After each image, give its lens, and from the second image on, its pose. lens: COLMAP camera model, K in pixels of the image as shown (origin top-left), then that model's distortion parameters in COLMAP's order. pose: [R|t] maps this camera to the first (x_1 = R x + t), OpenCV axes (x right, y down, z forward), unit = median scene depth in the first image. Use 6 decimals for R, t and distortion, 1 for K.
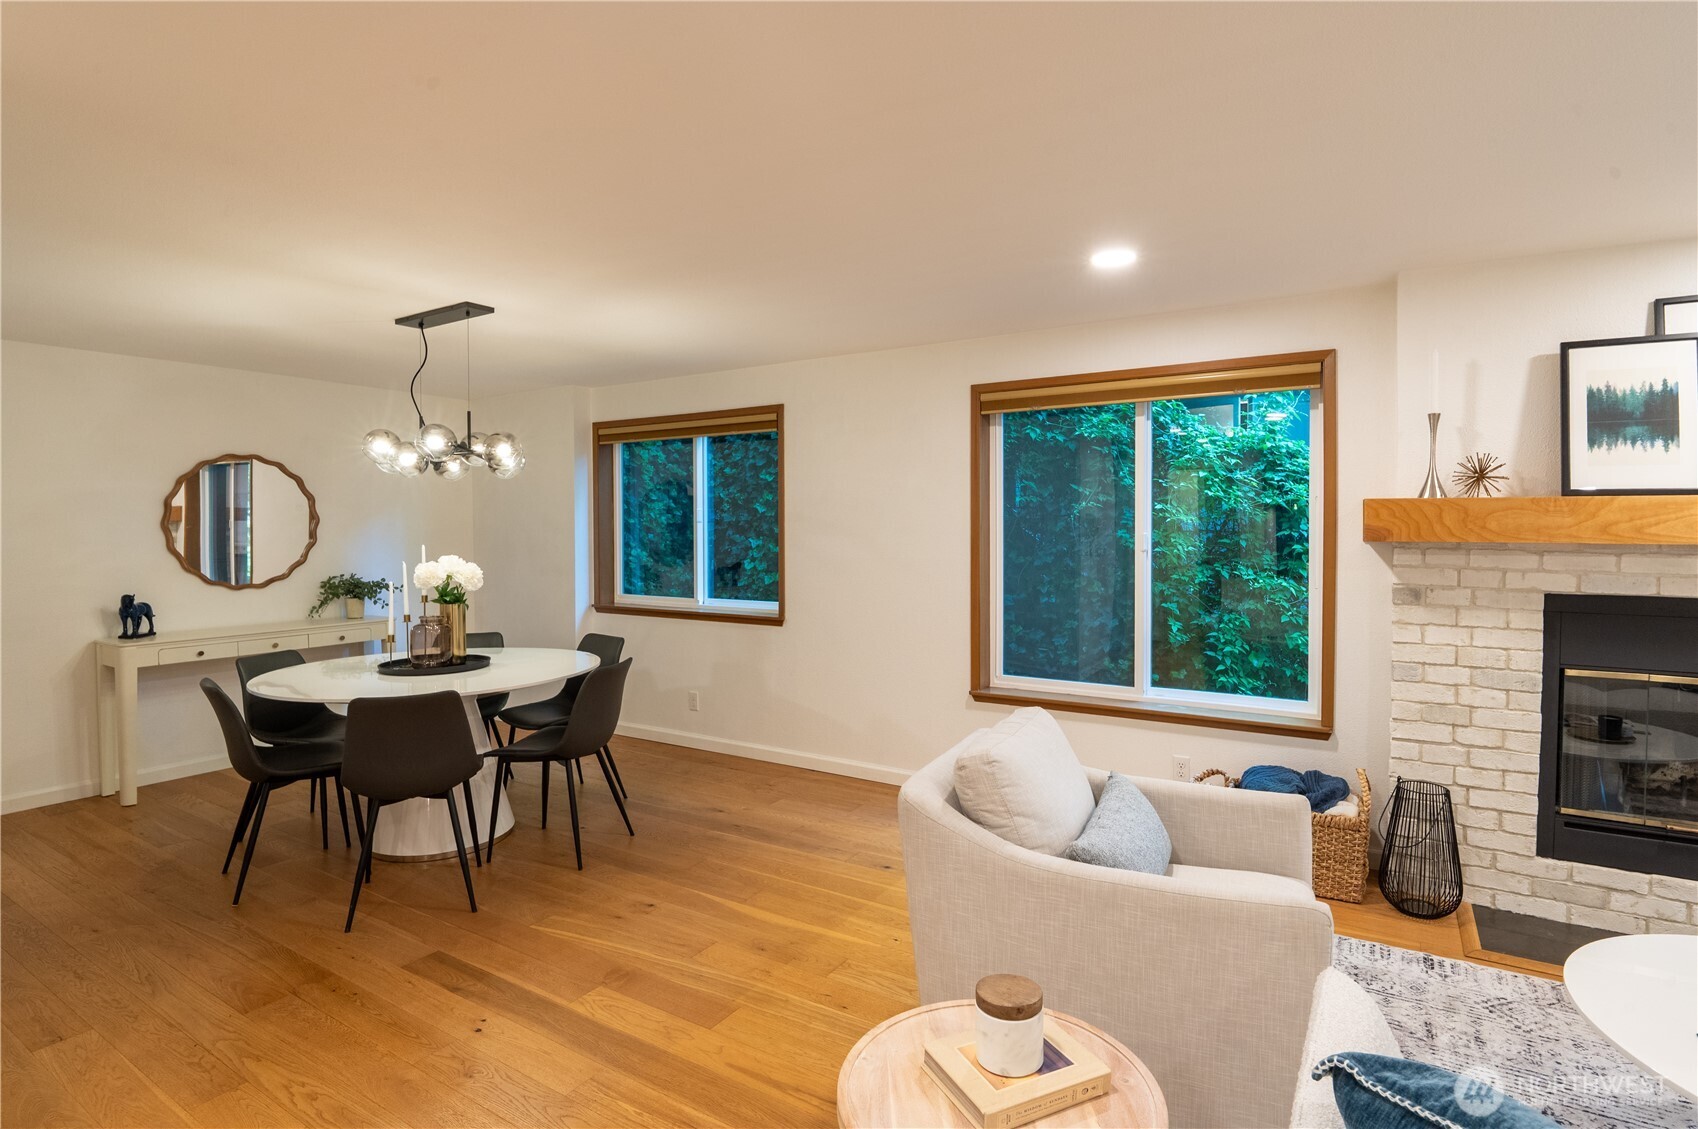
lens RADIAL K [[840.1, 0, 867.3], [0, 840.1, 570.0], [0, 0, 1]] dist [-0.007513, -0.000773]
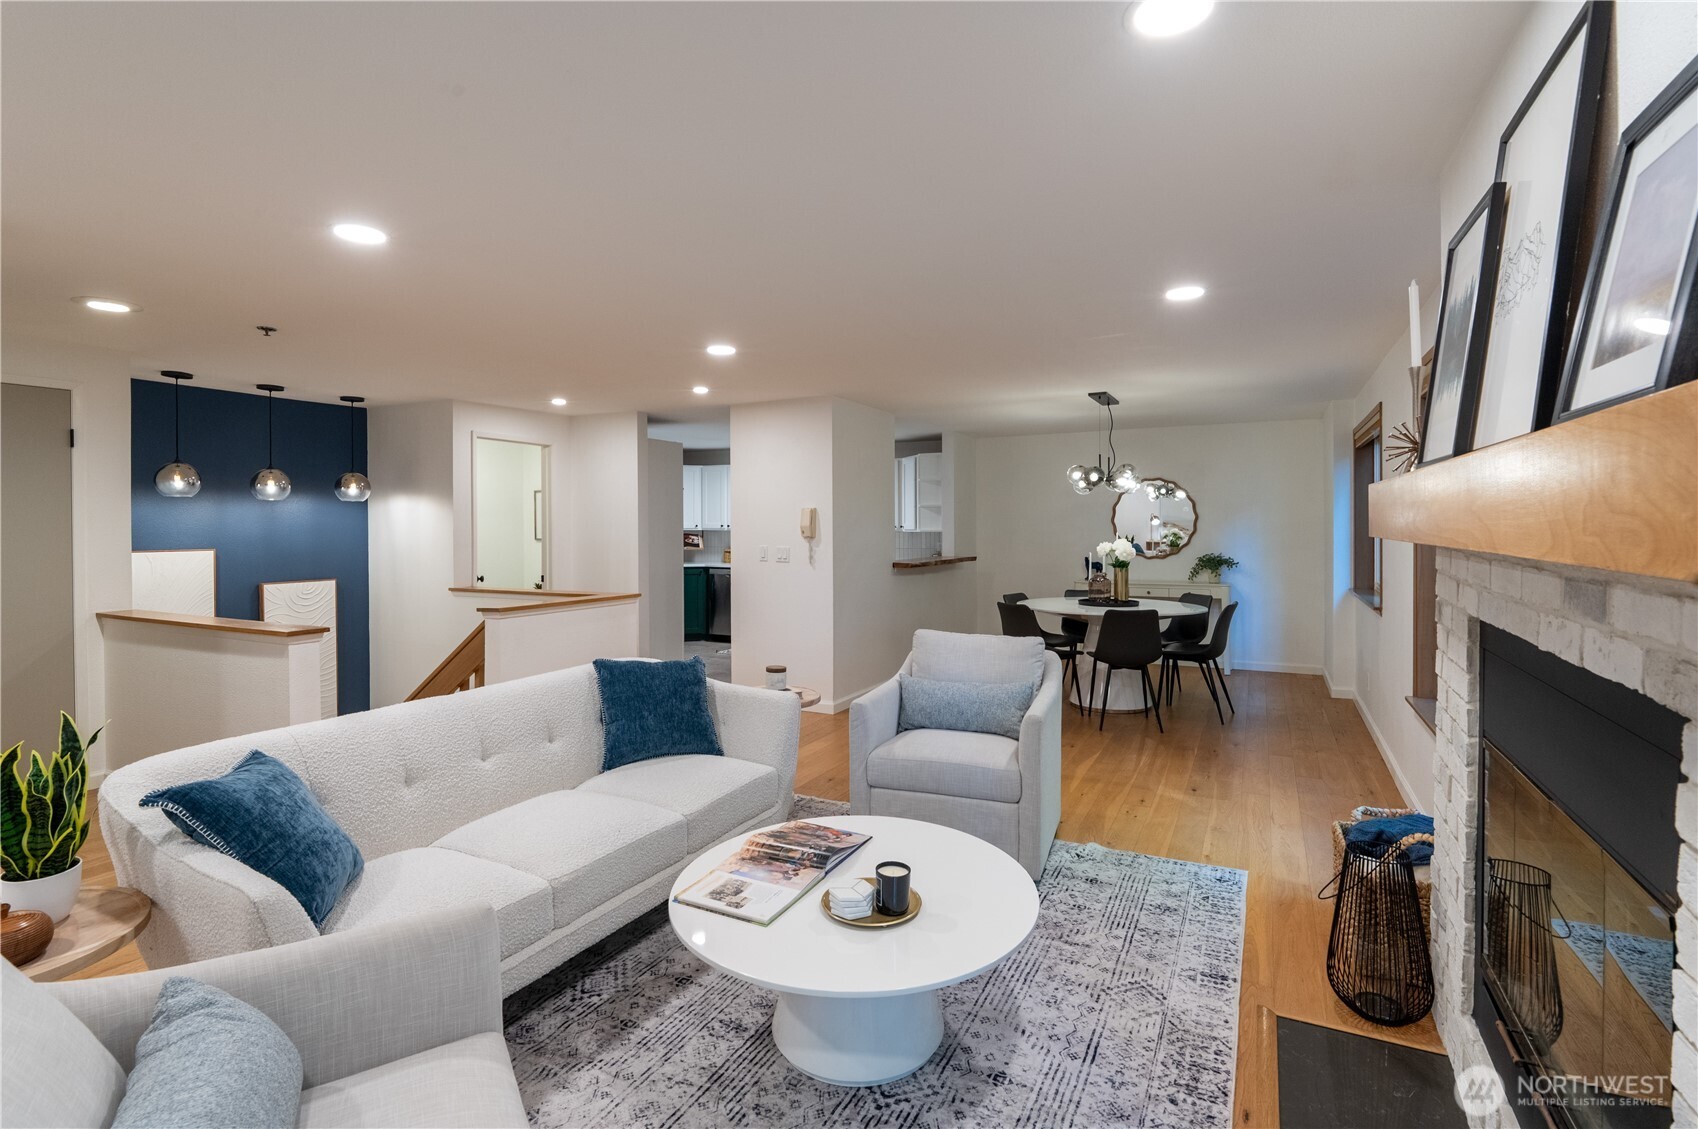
lens RADIAL K [[810.0, 0, 852.2], [0, 810.0, 528.9], [0, 0, 1]] dist [-0.000065, -0.001016]
pose [[0.070332, 0.001720, -0.997522, 1.419187], [-0.035596, 0.999366, -0.000787, -0.025683], [0.996888, 0.035563, 0.070348, 0.450883]]
